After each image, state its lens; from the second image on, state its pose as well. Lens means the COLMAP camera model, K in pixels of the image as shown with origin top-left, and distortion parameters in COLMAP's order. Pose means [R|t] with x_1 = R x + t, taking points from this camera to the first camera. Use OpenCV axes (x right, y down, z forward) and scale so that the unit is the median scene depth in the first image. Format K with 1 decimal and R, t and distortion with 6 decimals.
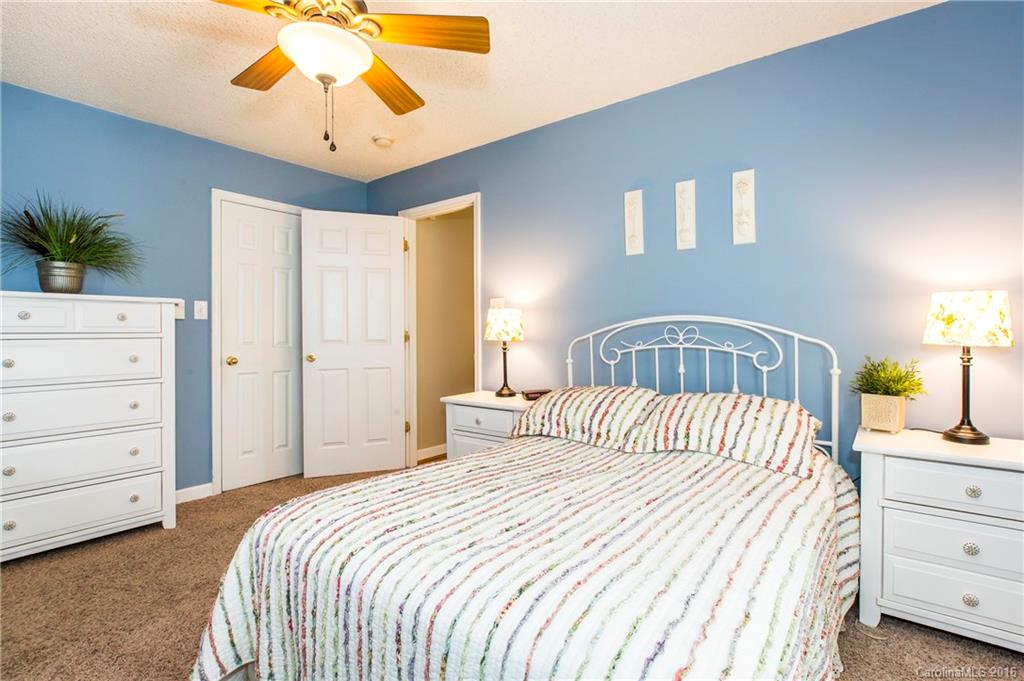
lens RADIAL K [[495.7, 0, 514.7], [0, 495.7, 347.4], [0, 0, 1]] dist [-0.003533, 0.000237]
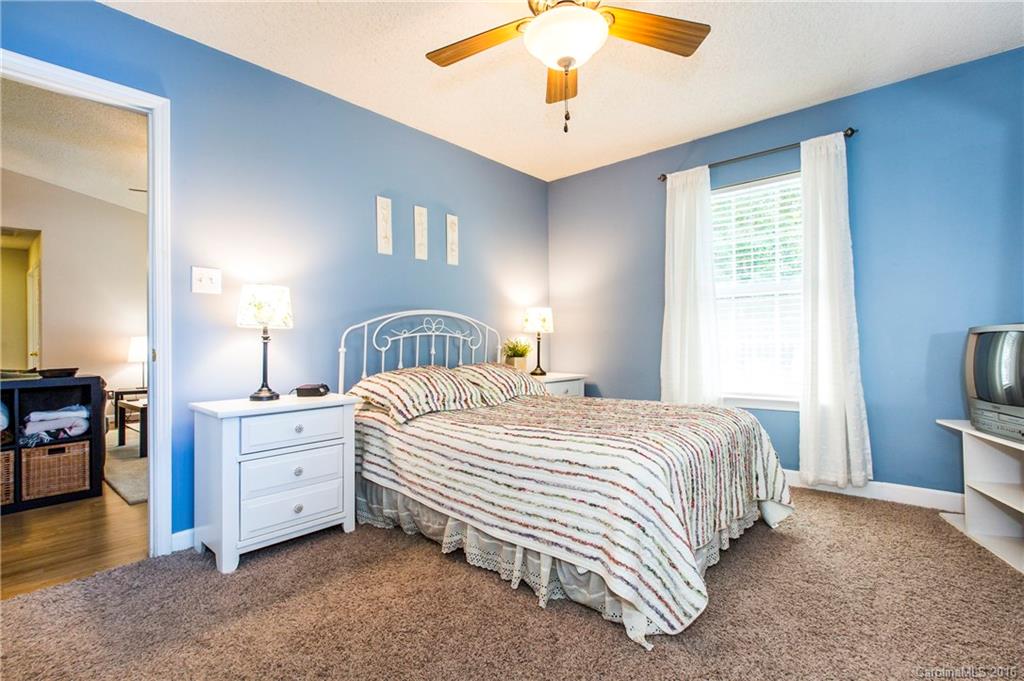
lens RADIAL K [[485.9, 0, 510.3], [0, 485.9, 326.5], [0, 0, 1]] dist [-0.000394, 0.000116]
pose [[0.053336, 0.000591, 0.998576, -0.866787], [-0.002240, 0.999997, -0.000472, -0.019769], [-0.998574, -0.002212, 0.053337, 0.660605]]
